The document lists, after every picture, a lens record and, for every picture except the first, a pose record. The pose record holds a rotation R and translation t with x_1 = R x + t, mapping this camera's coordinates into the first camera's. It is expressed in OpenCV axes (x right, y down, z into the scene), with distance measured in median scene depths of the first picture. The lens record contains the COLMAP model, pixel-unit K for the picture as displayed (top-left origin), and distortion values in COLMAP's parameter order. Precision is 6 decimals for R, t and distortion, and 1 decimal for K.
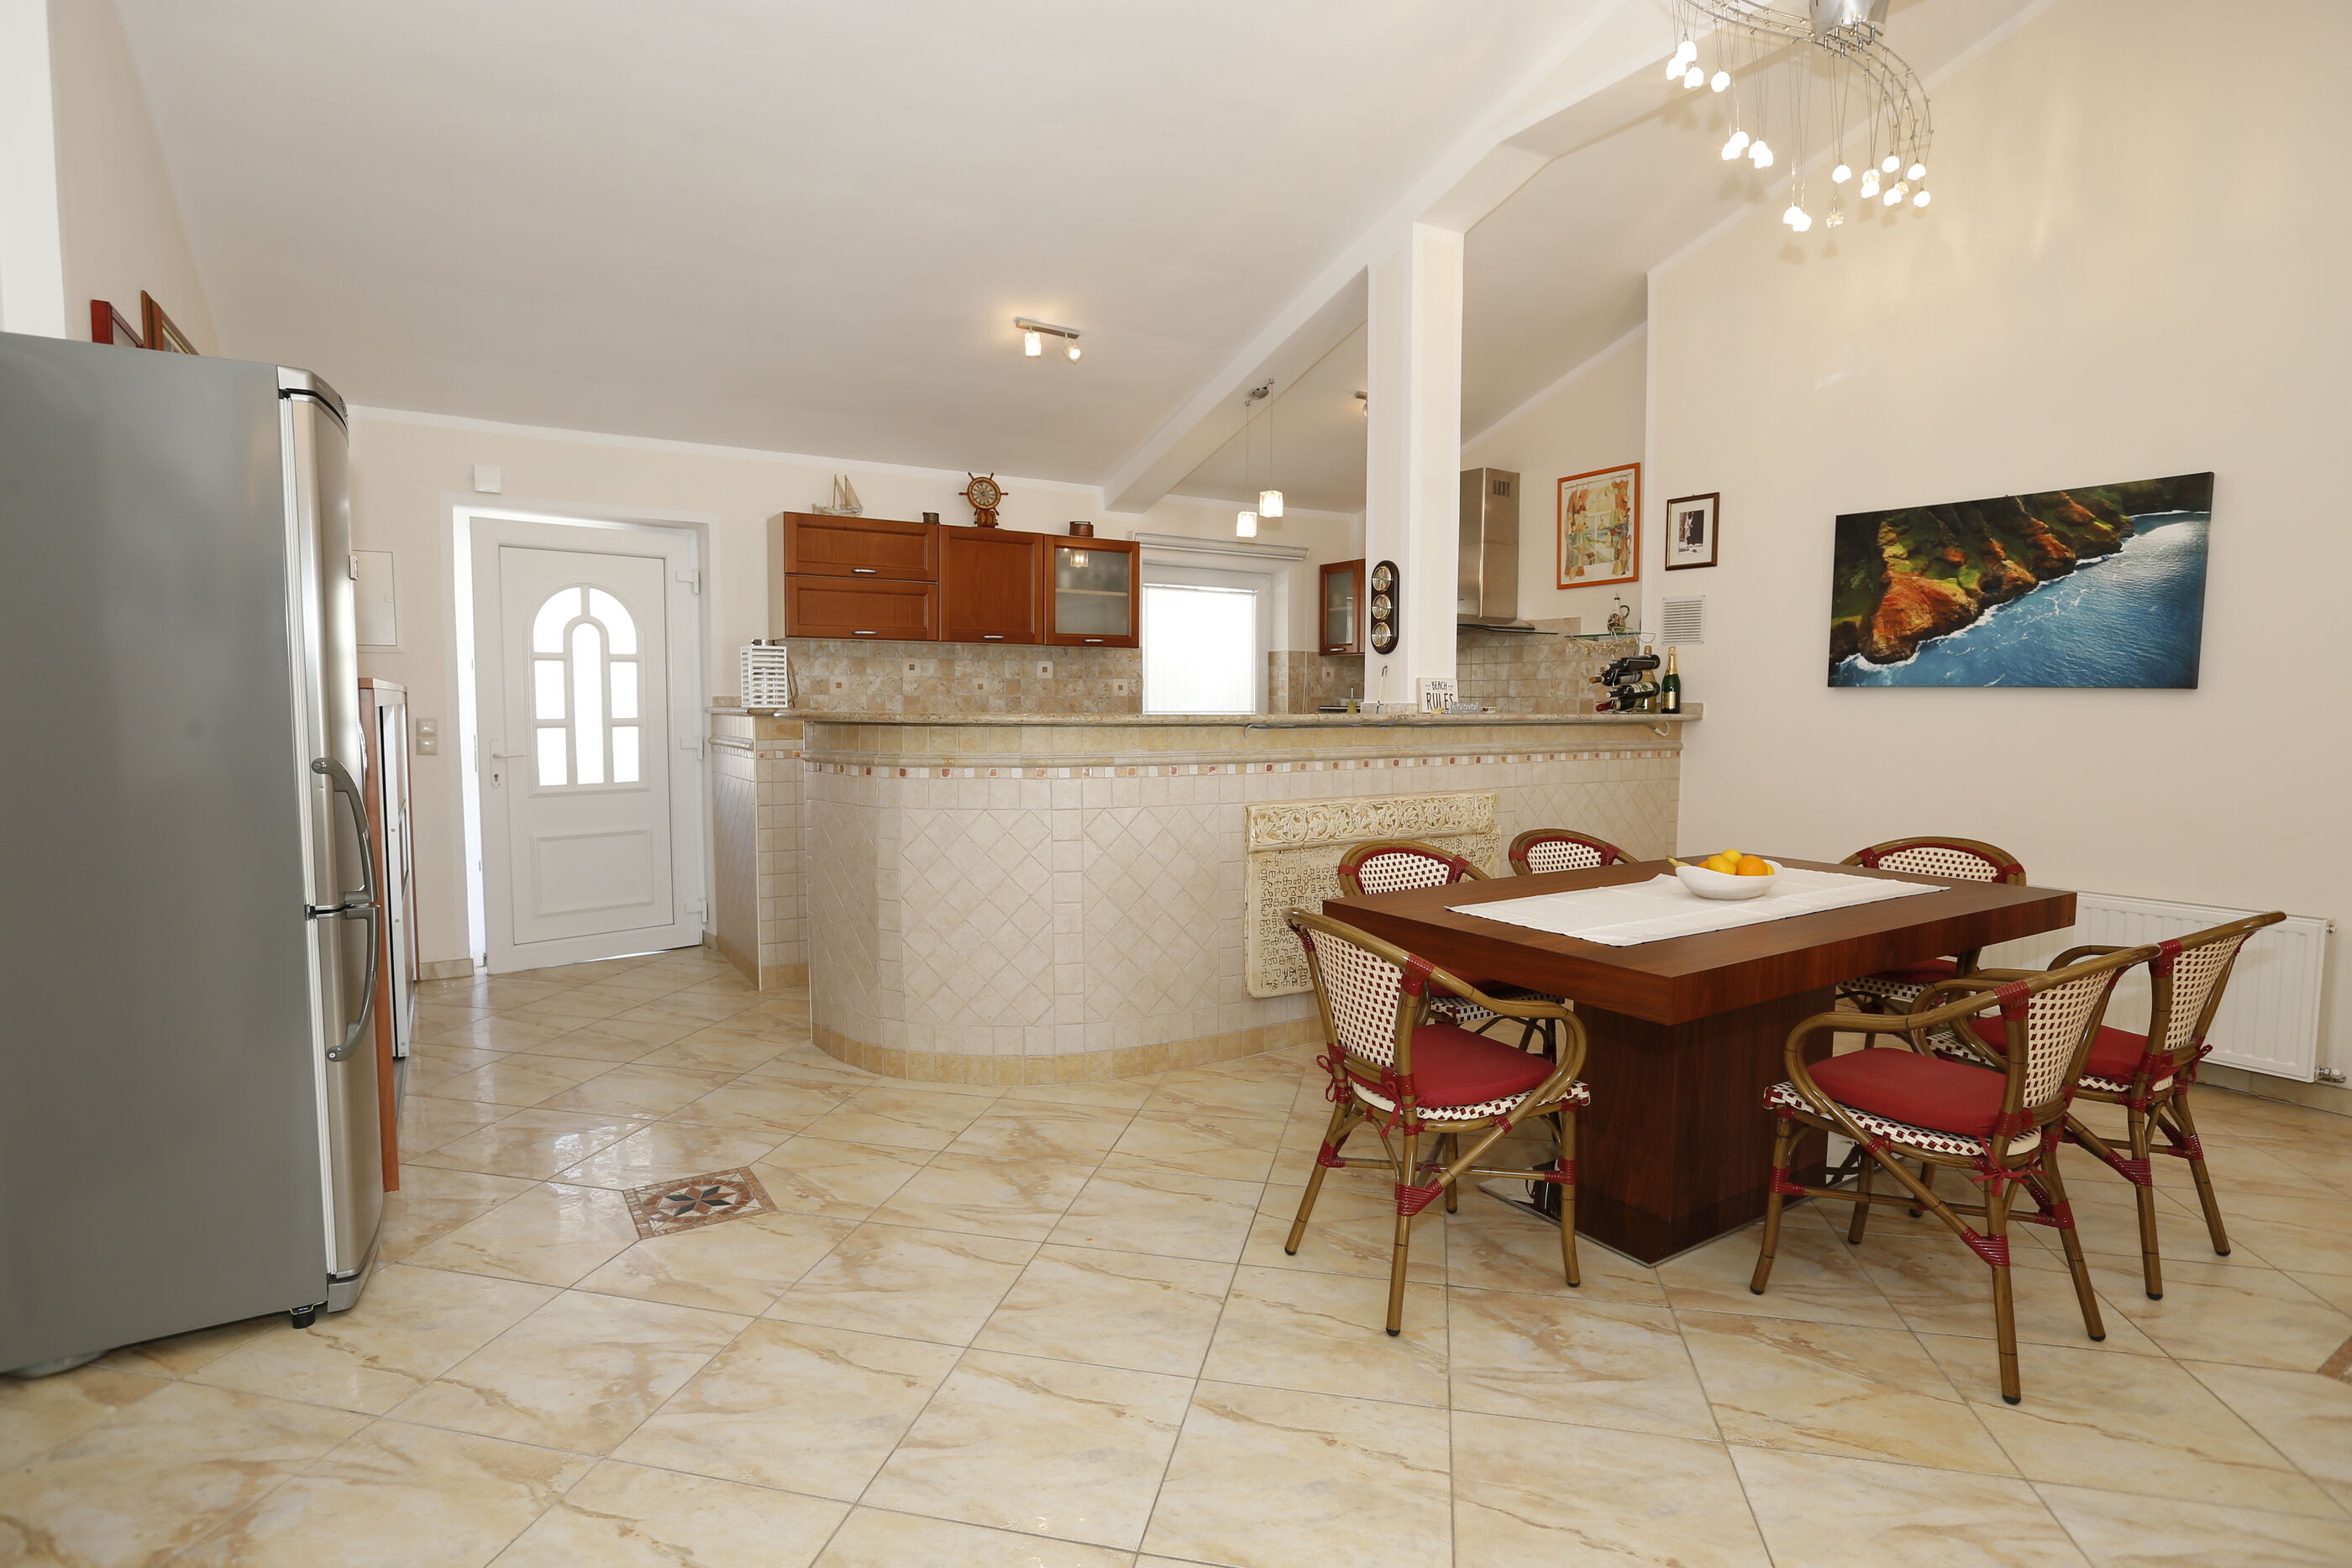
lens RADIAL K [[1165.0, 0, 1172.8], [0, 1165.0, 785.4], [0, 0, 1]] dist [-0.058296, 0.033191]
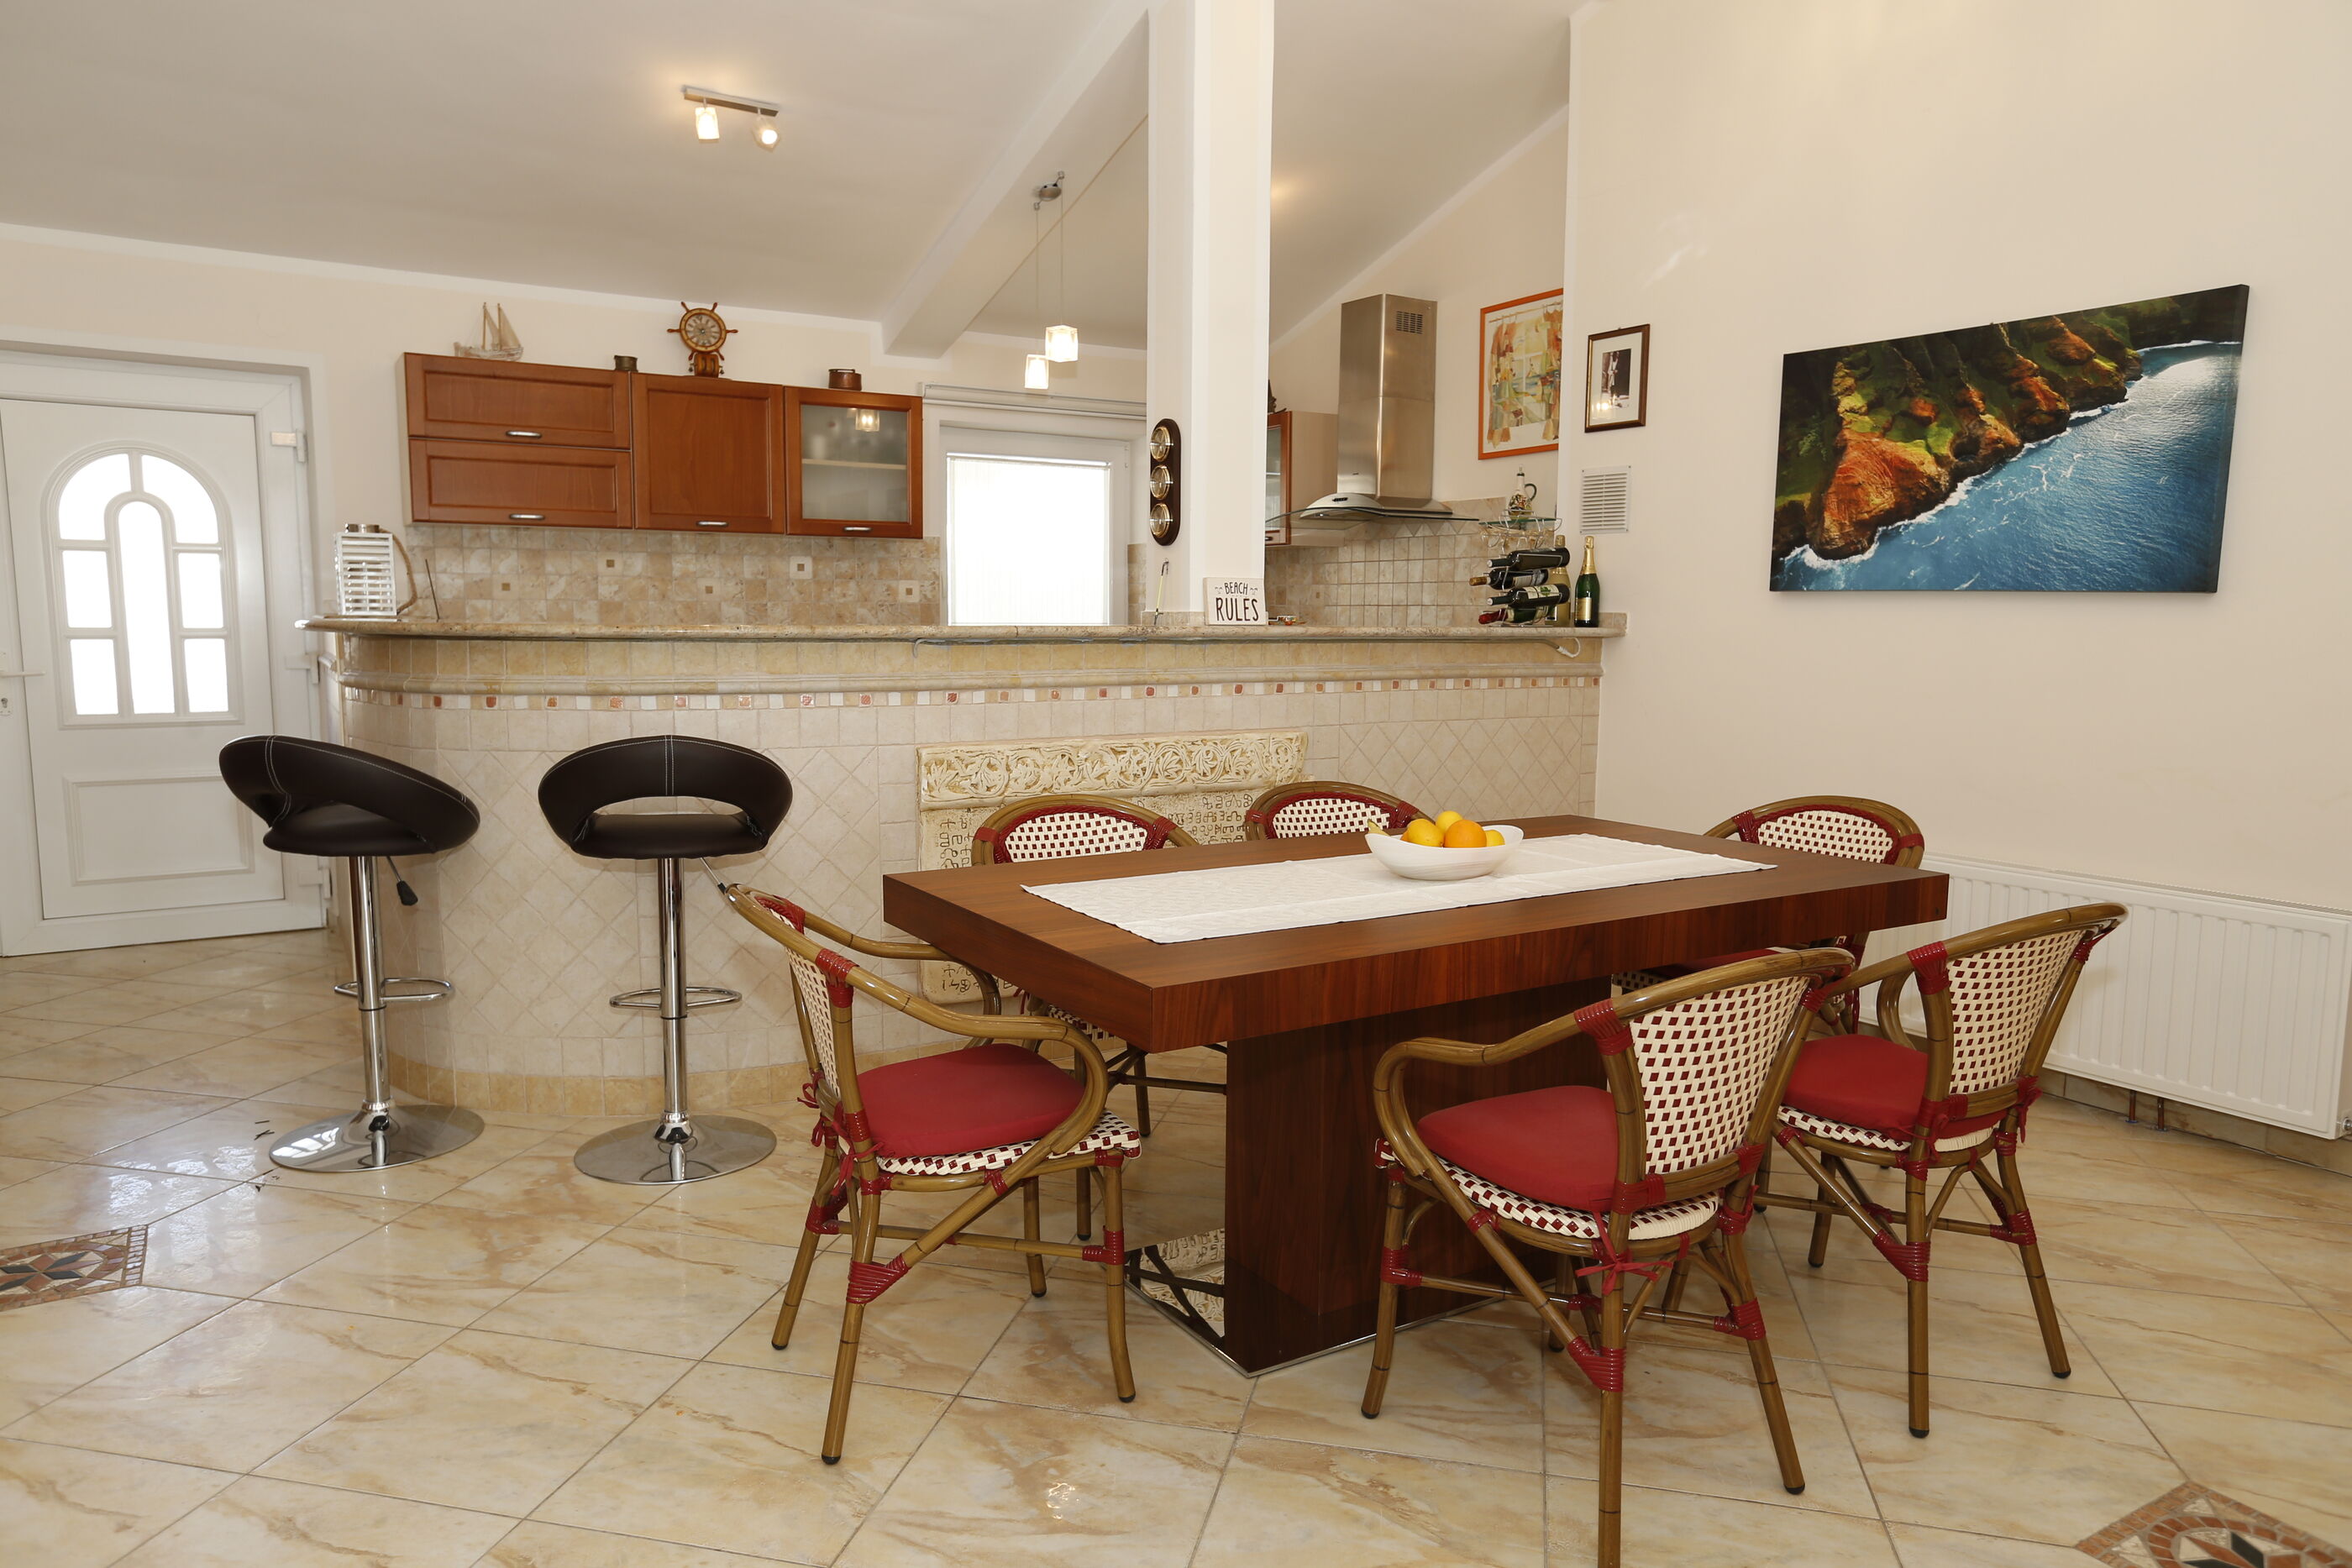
lens RADIAL K [[1516.3, 0, 1171.0], [0, 1516.3, 786.7], [0, 0, 1]] dist [-0.049779, 0.072825]
pose [[0.999852, 0.005597, -0.016251, 0.215316], [-0.004911, 0.999108, 0.041939, 0.000631], [0.016471, -0.041853, 0.998988, 0.027223]]
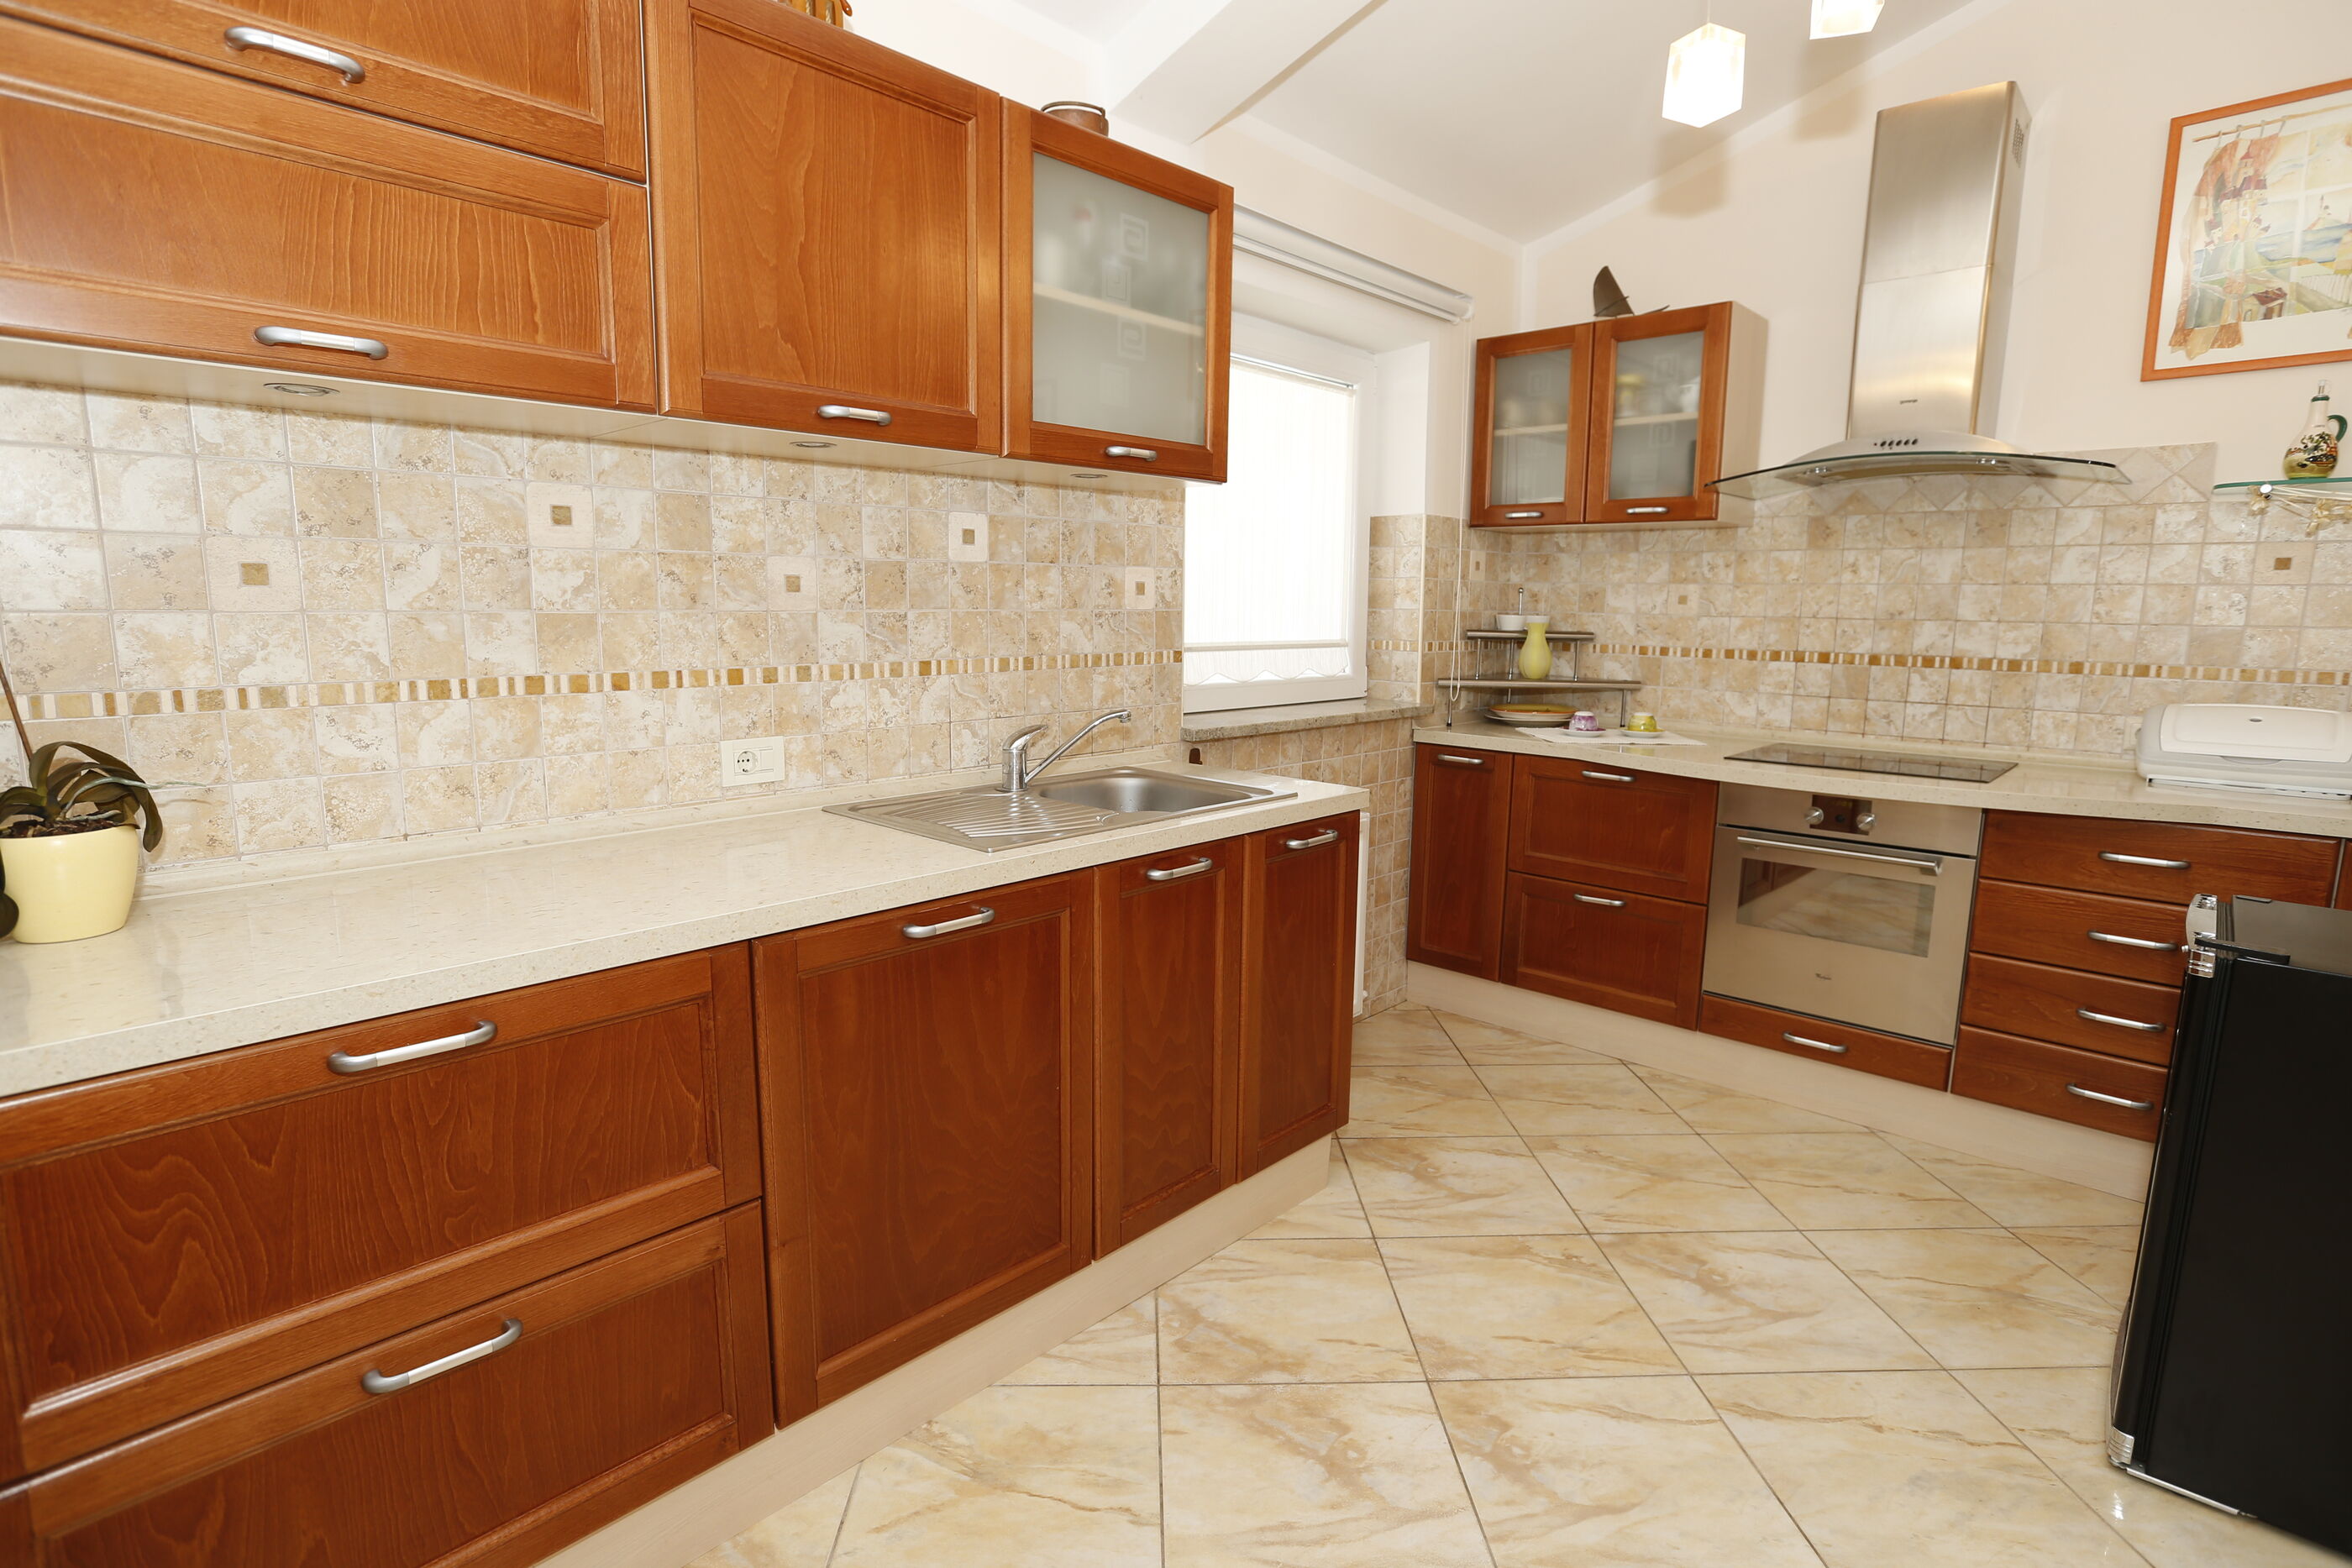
lens RADIAL K [[1165.0, 0, 1172.8], [0, 1165.0, 785.4], [0, 0, 1]] dist [-0.058296, 0.033191]
pose [[0.968533, -0.031511, 0.246880, -0.204206], [0.009964, 0.996067, 0.088045, -0.079257], [-0.248684, -0.082815, 0.965038, 0.929147]]
